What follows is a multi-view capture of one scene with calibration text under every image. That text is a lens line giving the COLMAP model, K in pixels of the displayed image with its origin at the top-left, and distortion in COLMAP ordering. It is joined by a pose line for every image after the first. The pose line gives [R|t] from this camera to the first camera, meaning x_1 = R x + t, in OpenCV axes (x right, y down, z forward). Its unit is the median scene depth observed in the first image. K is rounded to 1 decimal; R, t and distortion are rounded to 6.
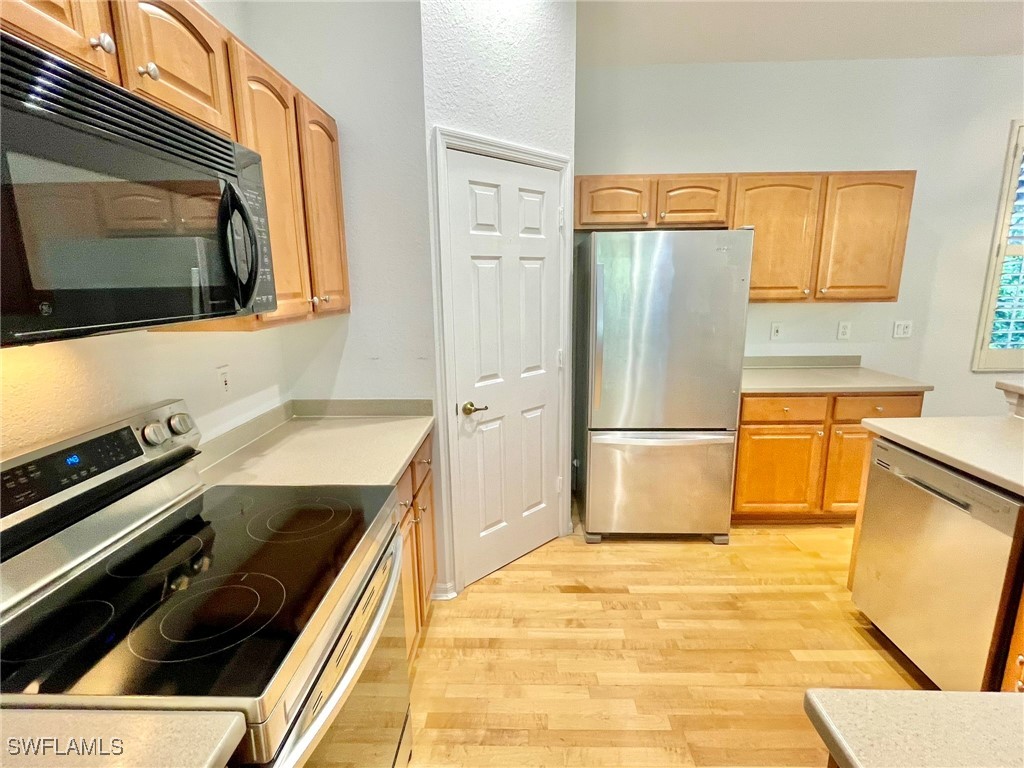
lens RADIAL K [[499.5, 0, 514.0], [0, 499.5, 384.0], [0, 0, 1]] dist [-0.001452, 0.000175]
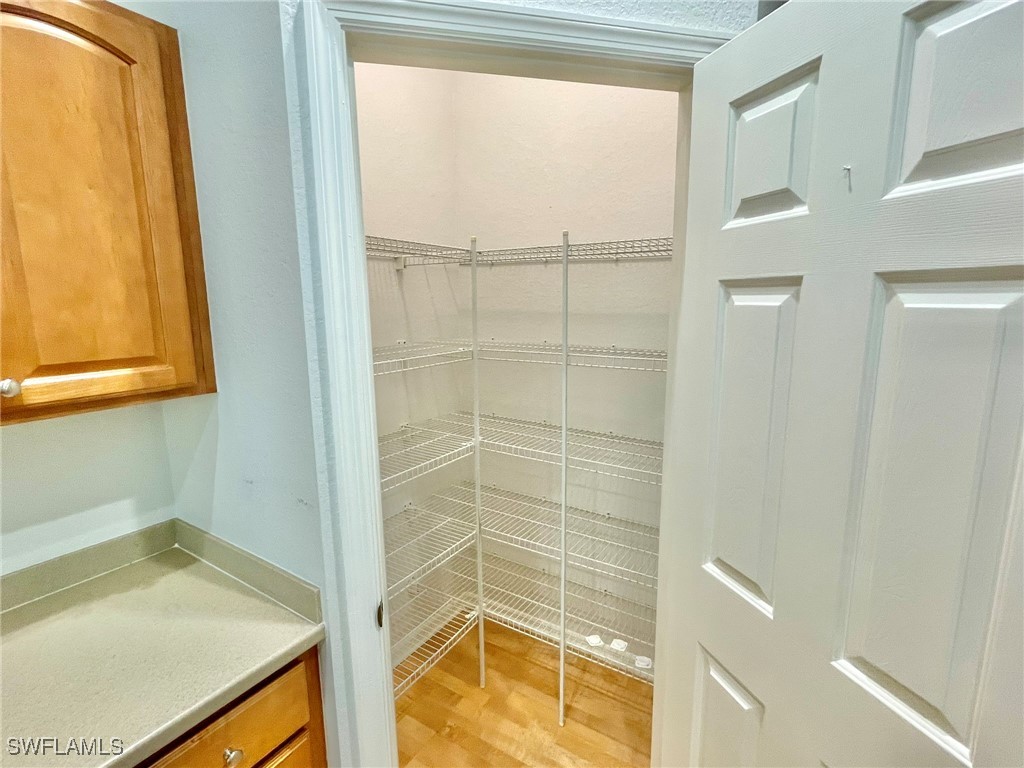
lens RADIAL K [[499.5, 0, 508.1], [0, 499.5, 381.5], [0, 0, 1]] dist [-0.001452, 0.000175]
pose [[0.849041, 0.088978, -0.520781, 0.172974], [-0.108184, 0.994109, -0.006525, -0.145131], [0.517132, 0.061880, 0.853666, 0.550656]]
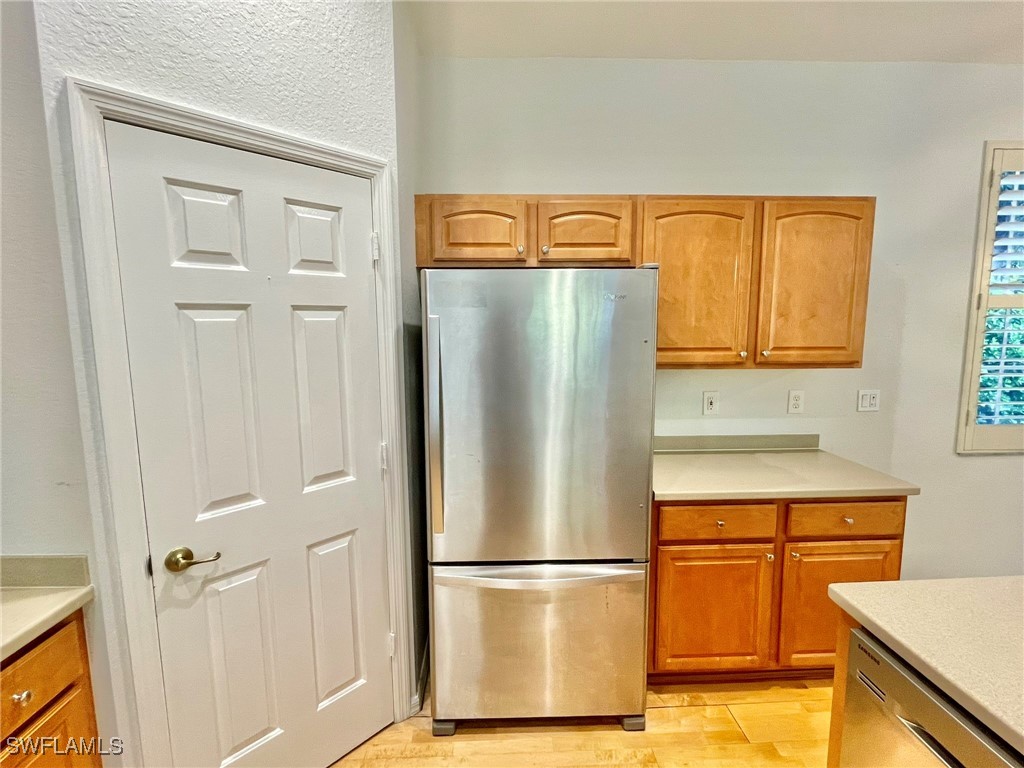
lens RADIAL K [[499.5, 0, 513.7], [0, 499.5, 385.4], [0, 0, 1]] dist [-0.001452, 0.000175]
pose [[0.998093, -0.000663, 0.061732, 0.225644], [0.005804, 0.996521, -0.083142, -0.089168], [-0.061462, 0.083342, 0.994624, 0.325490]]
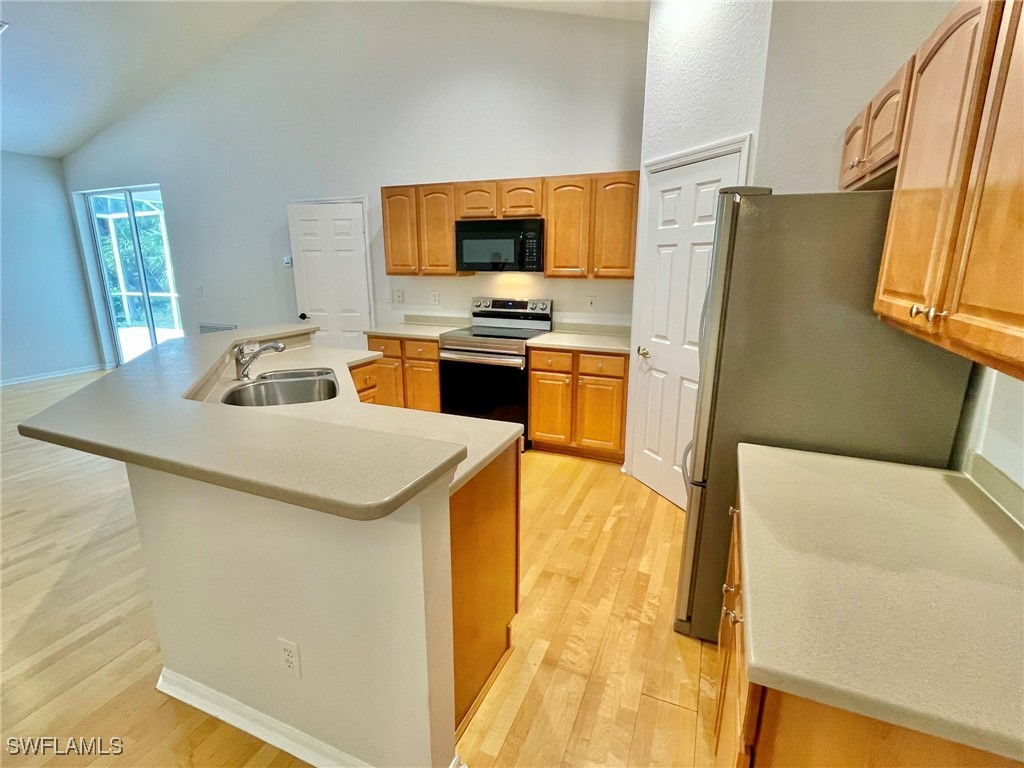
lens RADIAL K [[499.5, 0, 511.1], [0, 499.5, 384.4], [0, 0, 1]] dist [-0.001452, 0.000175]
pose [[-0.376233, 0.236995, -0.895702, 1.157813], [-0.188102, 0.927062, 0.324304, -0.221739], [0.907230, 0.290497, -0.304212, 0.955362]]
